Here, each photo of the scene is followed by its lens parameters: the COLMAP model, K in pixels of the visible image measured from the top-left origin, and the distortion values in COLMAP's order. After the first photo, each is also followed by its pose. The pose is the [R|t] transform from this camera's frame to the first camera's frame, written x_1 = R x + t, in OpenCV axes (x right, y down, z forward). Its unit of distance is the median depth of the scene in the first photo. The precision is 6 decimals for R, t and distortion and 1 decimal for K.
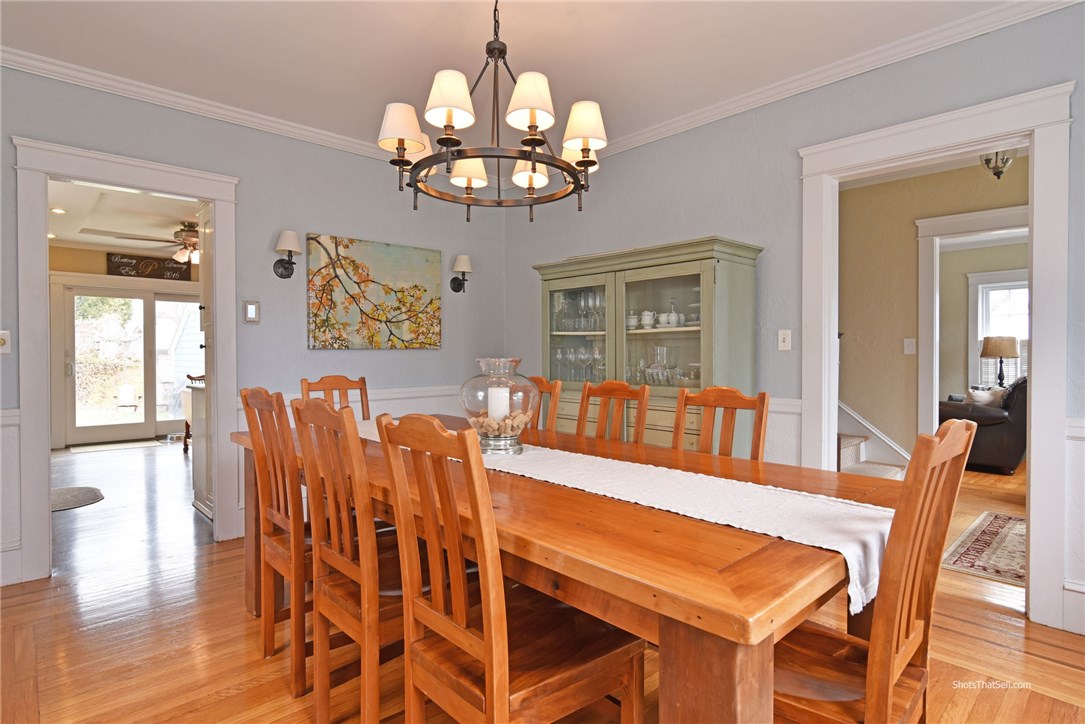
lens RADIAL K [[573.9, 0, 540.4], [0, 573.9, 363.5], [0, 0, 1]] dist [-0.012967, -0.000216]
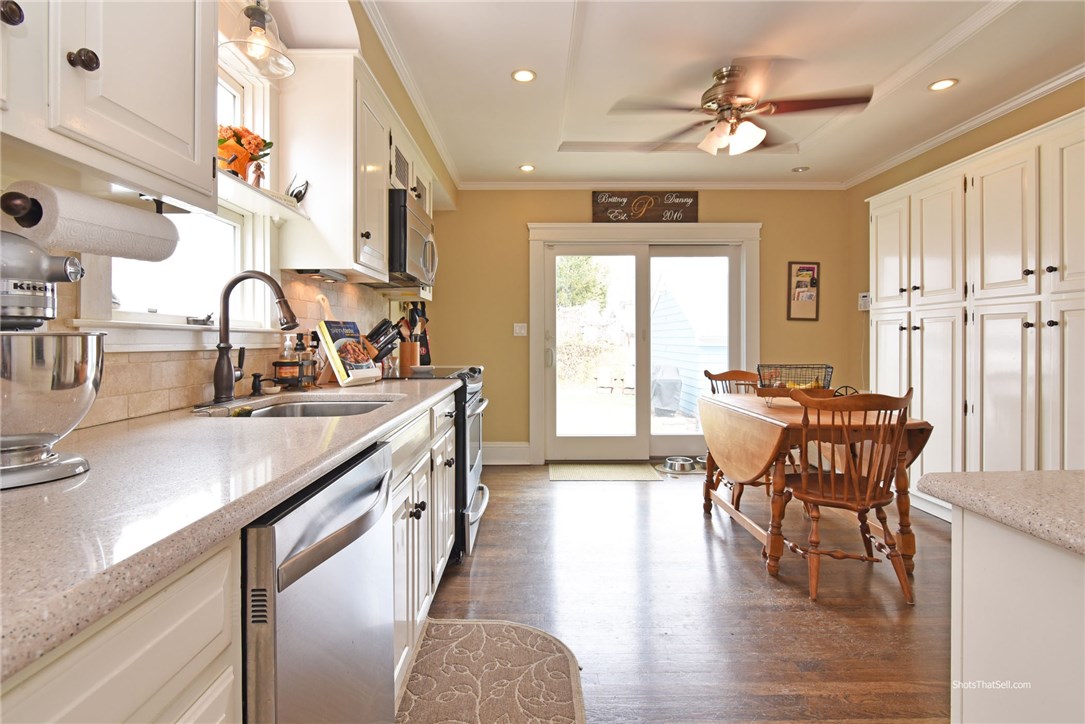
lens RADIAL K [[530.5, 0, 532.6], [0, 530.5, 337.7], [0, 0, 1]] dist [-0.022167, 0.001413]
pose [[0.727849, -0.003913, -0.685727, -0.363172], [-0.007030, 0.999889, -0.013167, -0.005167], [0.685702, 0.014404, 0.727740, 0.470345]]
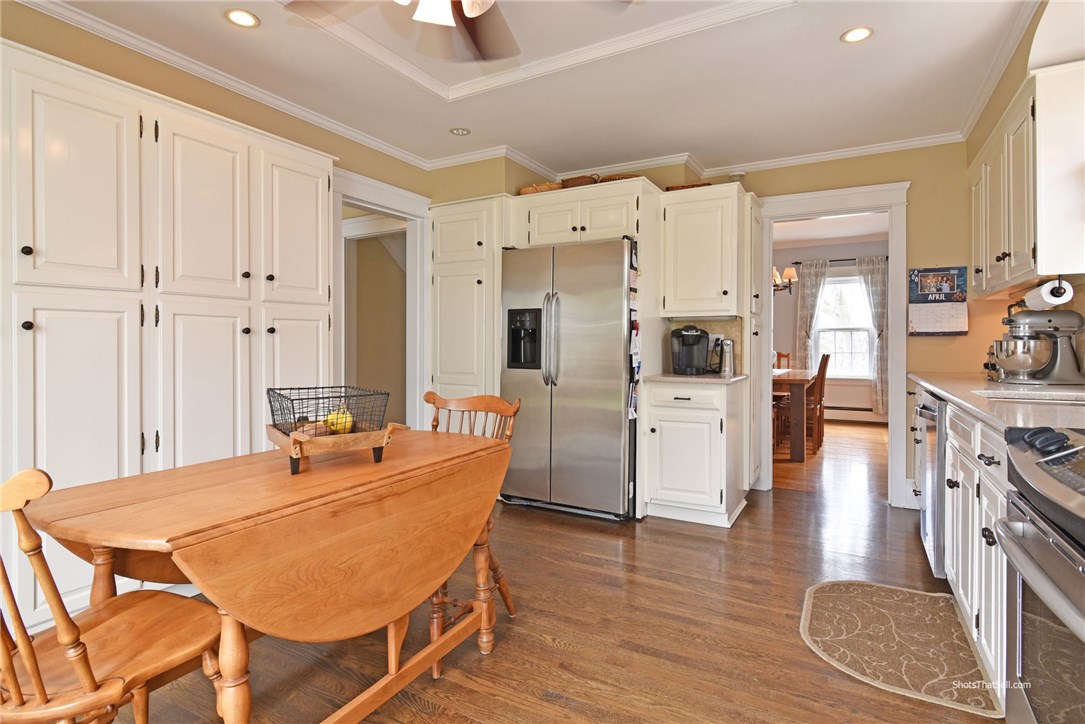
lens RADIAL K [[565.2, 0, 542.9], [0, 565.2, 360.1], [0, 0, 1]] dist [-0.004092, -0.000057]
pose [[-0.307186, -0.014735, 0.951535, -0.757499], [0.017356, 0.999627, 0.021082, -0.006930], [-0.951491, 0.022991, -0.306816, 0.883634]]
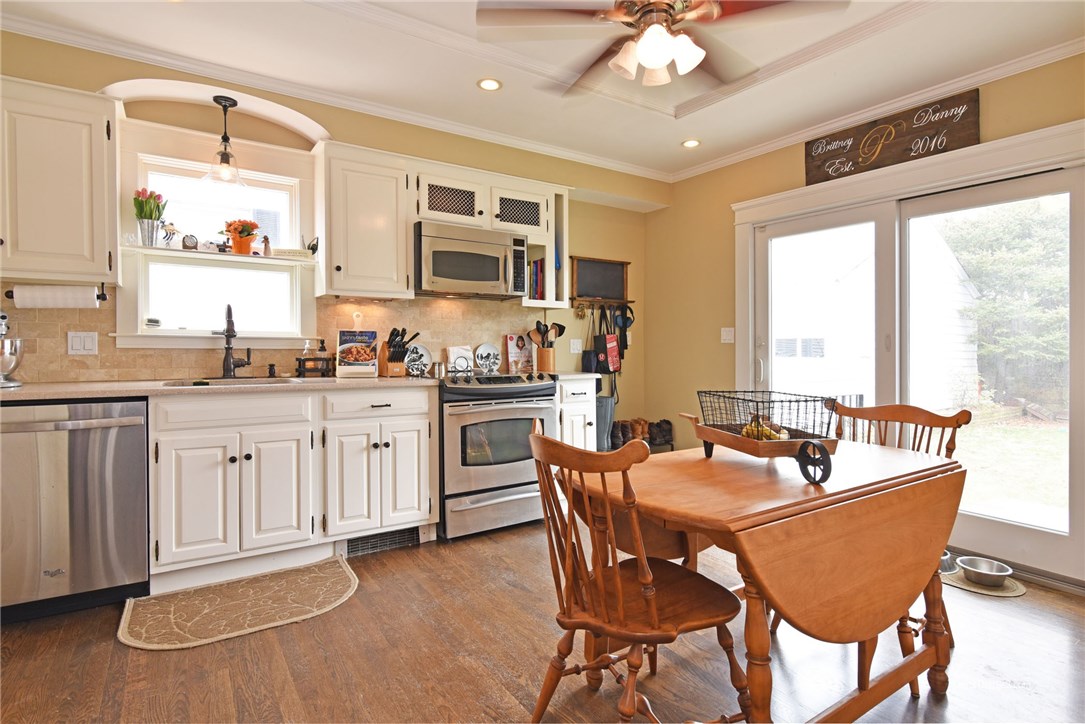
lens RADIAL K [[565.2, 0, 547.5], [0, 565.2, 346.0], [0, 0, 1]] dist [-0.004092, -0.000057]
pose [[-0.157555, 0.001647, -0.987509, -0.229867], [-0.023217, 0.999716, 0.005372, -0.012048], [0.987237, 0.023773, -0.157472, 0.844469]]
